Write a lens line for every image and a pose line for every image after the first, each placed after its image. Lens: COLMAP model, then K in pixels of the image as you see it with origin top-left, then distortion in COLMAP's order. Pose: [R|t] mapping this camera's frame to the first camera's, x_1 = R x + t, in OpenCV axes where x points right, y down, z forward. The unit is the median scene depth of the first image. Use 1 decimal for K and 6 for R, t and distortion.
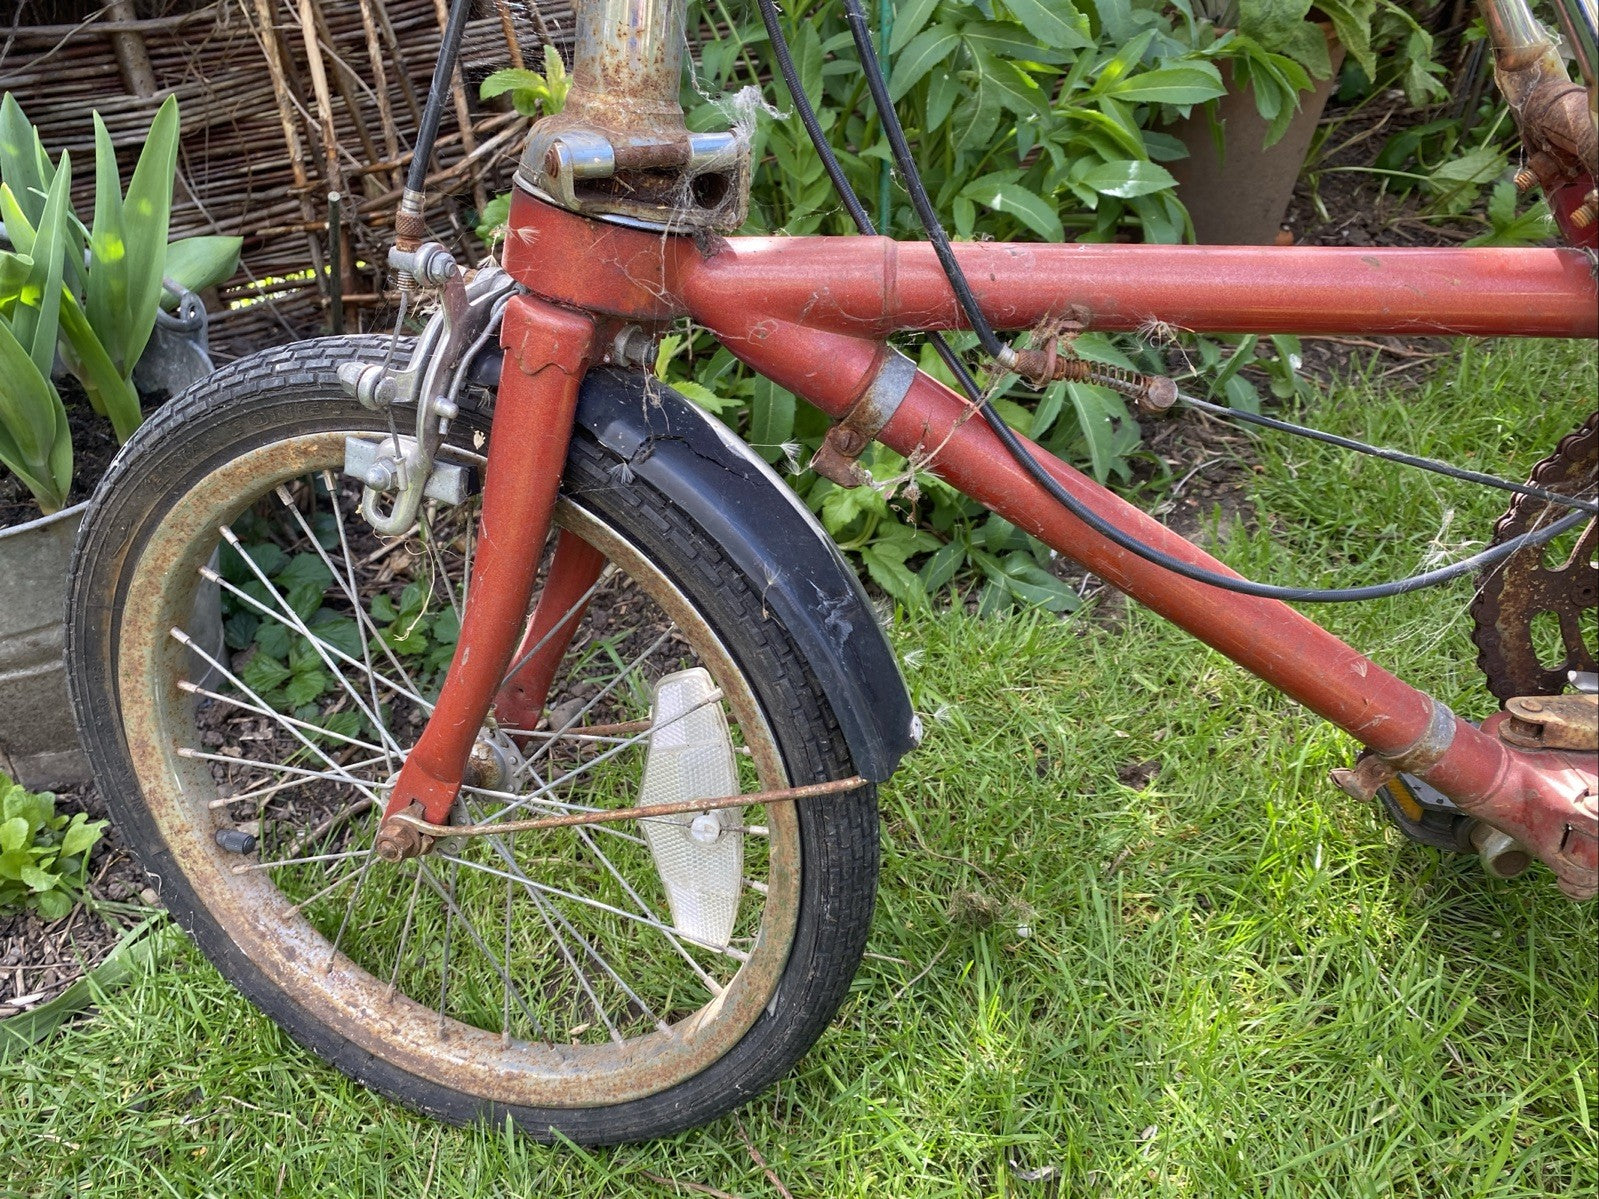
lens RADIAL K [[1282.3, 0, 761.5], [0, 1282.3, 549.8], [0, 0, 1]] dist [0.008110, -0.003769]
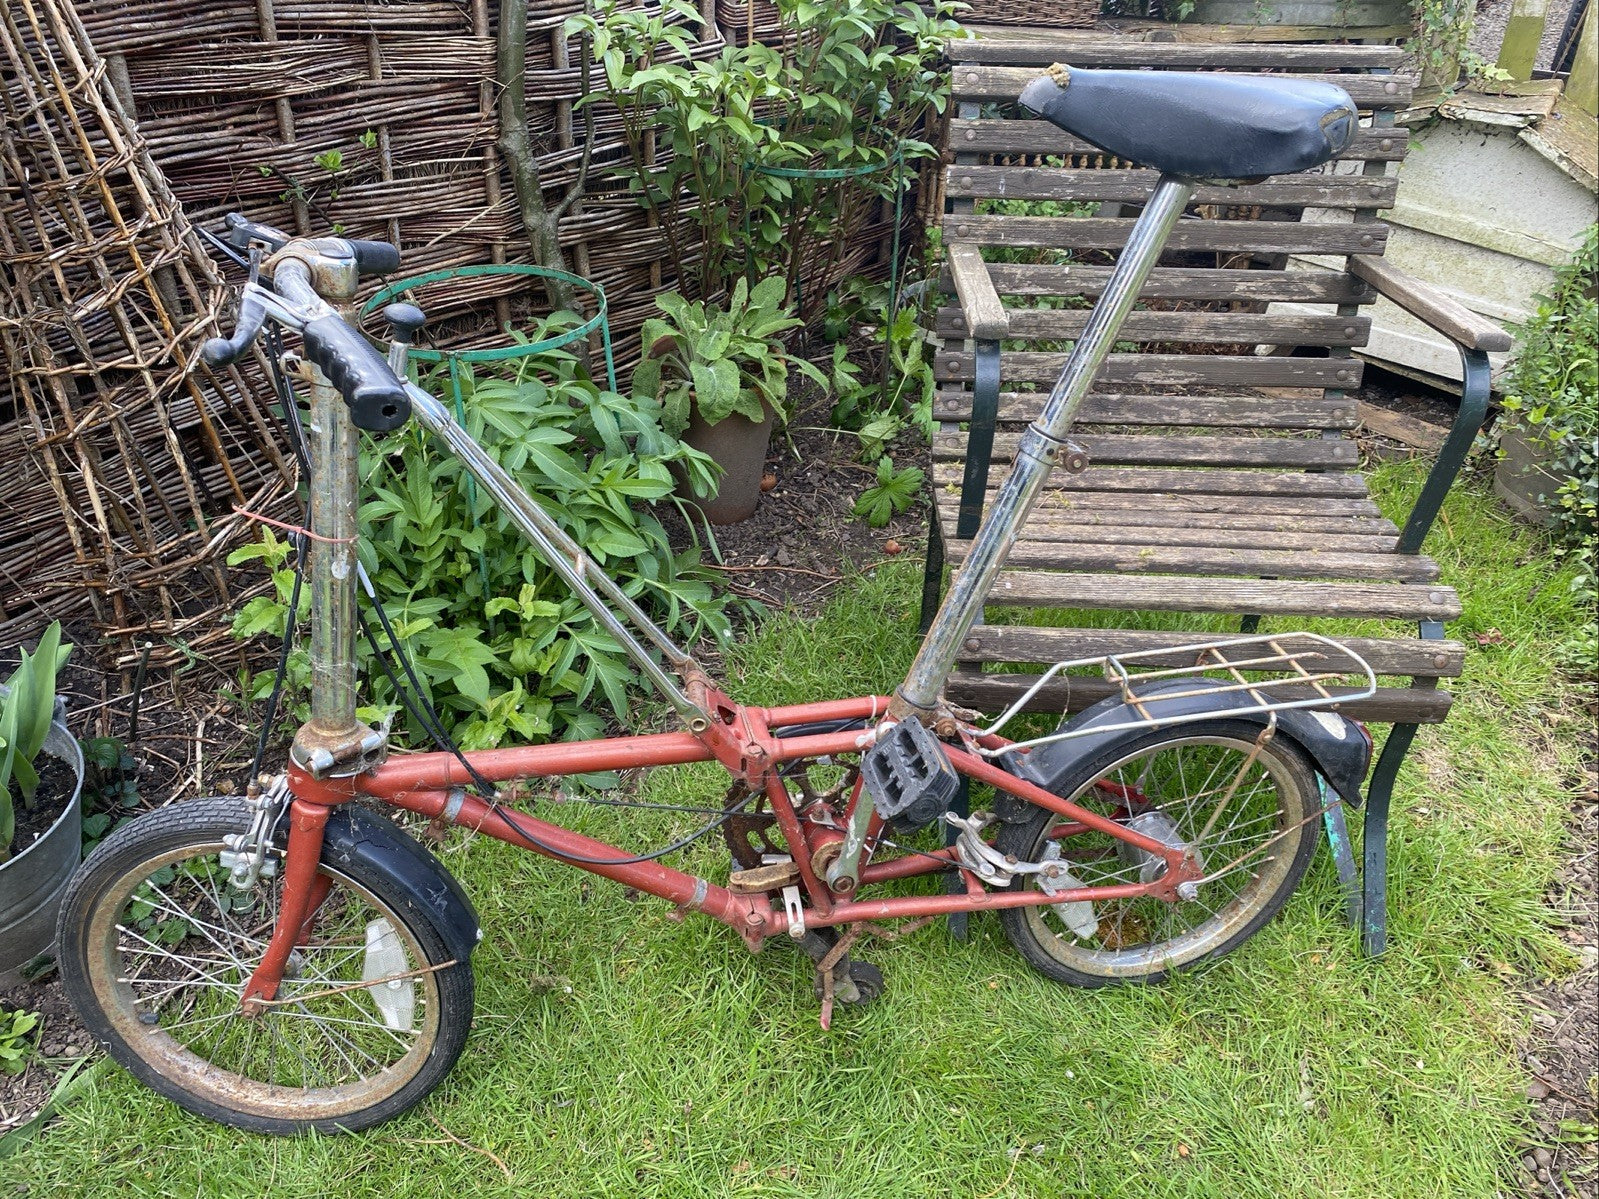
lens RADIAL K [[1282.3, 0, 803.4], [0, 1282.3, 580.9], [0, 0, 1]] dist [0.008110, -0.003769]
pose [[0.962481, -0.088996, 0.256340, 0.112602], [0.081175, 0.995858, 0.040955, -0.449255], [-0.258923, -0.018611, 0.965719, -1.175825]]
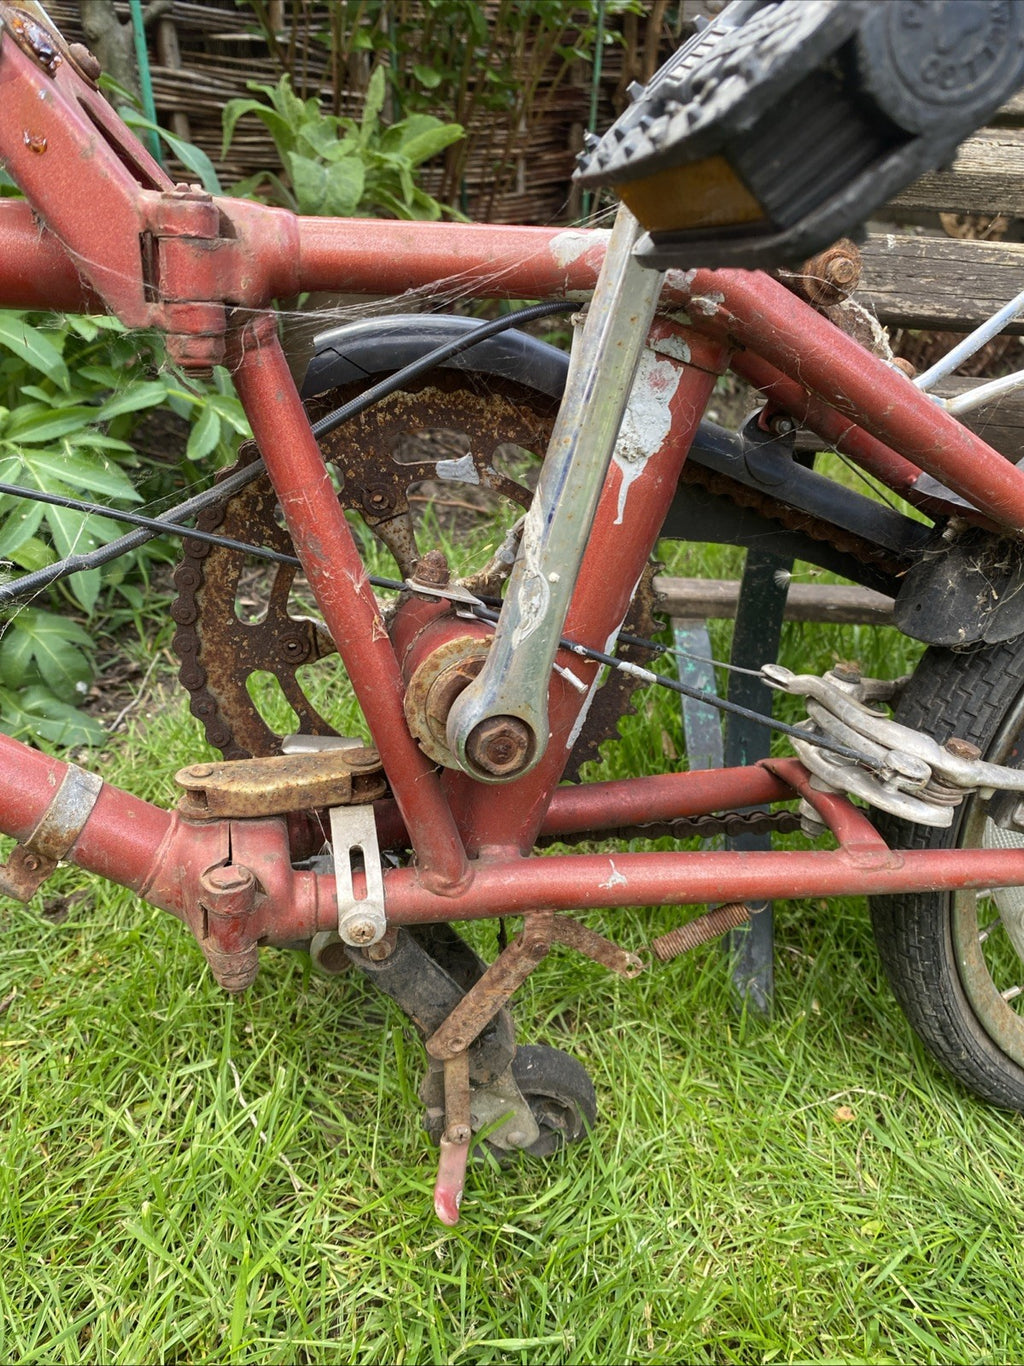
lens RADIAL K [[1095.4, 0, 503.0], [0, 1095.4, 687.9], [0, 0, 1]] dist [0.008110, -0.003769]
pose [[0.959333, -0.044843, 0.278691, 0.491917], [0.058898, 0.997369, -0.042261, 0.091025], [-0.276063, 0.056957, 0.959451, 0.197071]]
